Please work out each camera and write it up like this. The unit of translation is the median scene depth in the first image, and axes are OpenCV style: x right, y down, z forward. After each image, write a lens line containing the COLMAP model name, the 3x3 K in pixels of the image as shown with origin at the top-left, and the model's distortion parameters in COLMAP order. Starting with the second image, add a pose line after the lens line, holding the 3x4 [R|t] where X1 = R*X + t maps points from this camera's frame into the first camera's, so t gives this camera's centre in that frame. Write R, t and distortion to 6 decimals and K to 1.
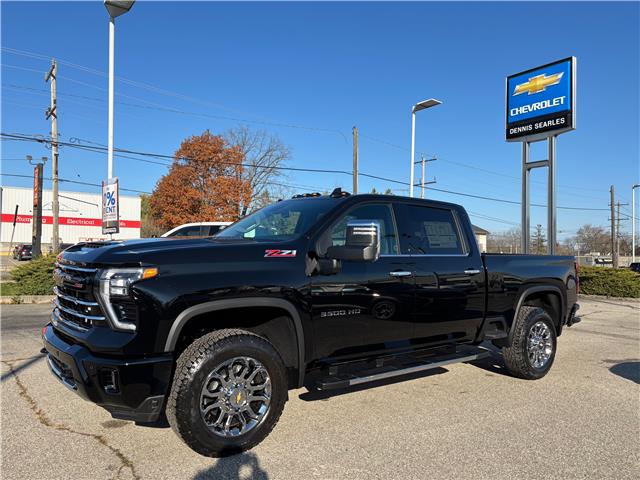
lens RADIAL K [[484.2, 0, 317.2], [0, 484.2, 239.0], [0, 0, 1]] dist [0.036479, -0.001581]
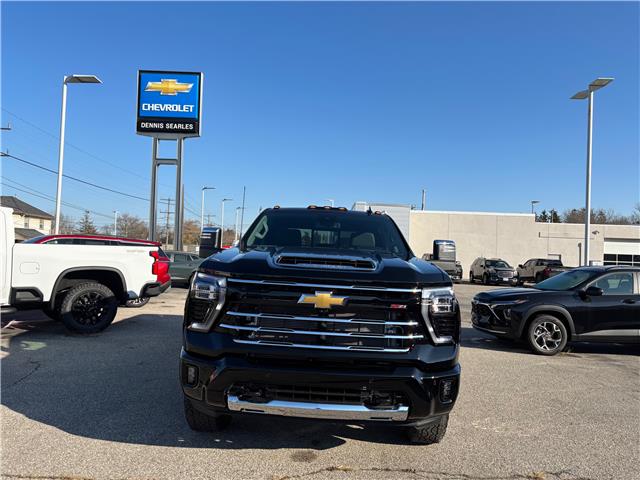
lens RADIAL K [[484.2, 0, 317.2], [0, 484.2, 239.0], [0, 0, 1]] dist [0.036479, -0.001581]
pose [[0.611319, 0.022213, 0.791072, -0.186205], [-0.045970, 0.998915, 0.007475, -0.005678], [-0.790048, -0.040936, 0.611677, 0.073279]]
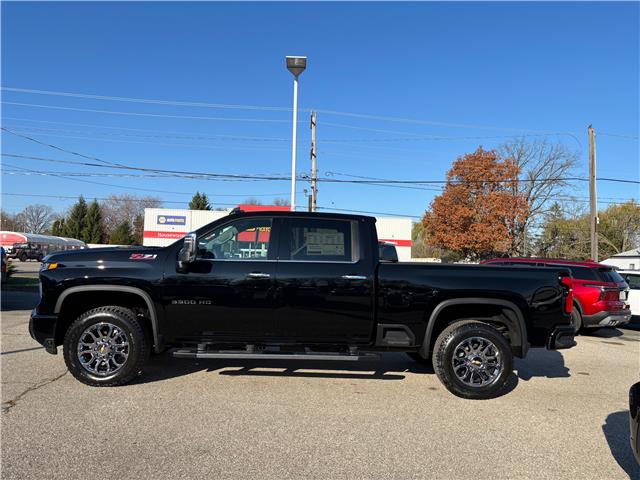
lens RADIAL K [[484.2, 0, 317.2], [0, 484.2, 239.0], [0, 0, 1]] dist [0.036479, -0.001581]
pose [[0.822467, -0.021050, -0.568423, 0.175016], [-0.001006, 0.999260, -0.038461, 0.004814], [0.568812, 0.032205, 0.821837, 0.015461]]
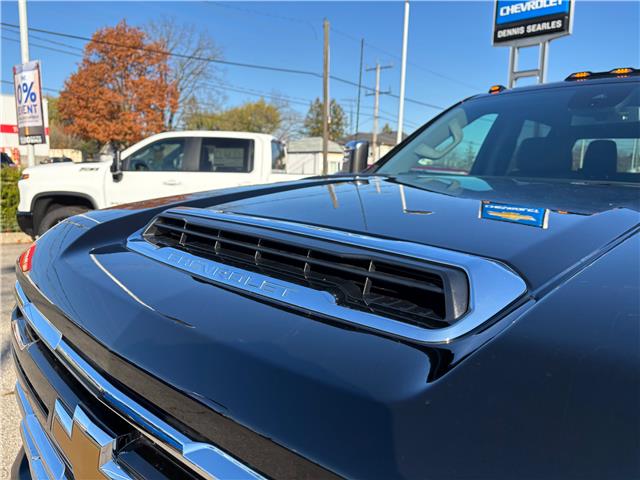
lens RADIAL K [[487.1, 0, 322.5], [0, 487.1, 236.8], [0, 0, 1]] dist [0.001895, -0.002302]
pose [[0.986496, -0.013301, 0.163245, -0.072474], [-0.015137, 0.985027, 0.171733, -0.003818], [-0.163085, -0.171885, 0.971524, 0.127066]]
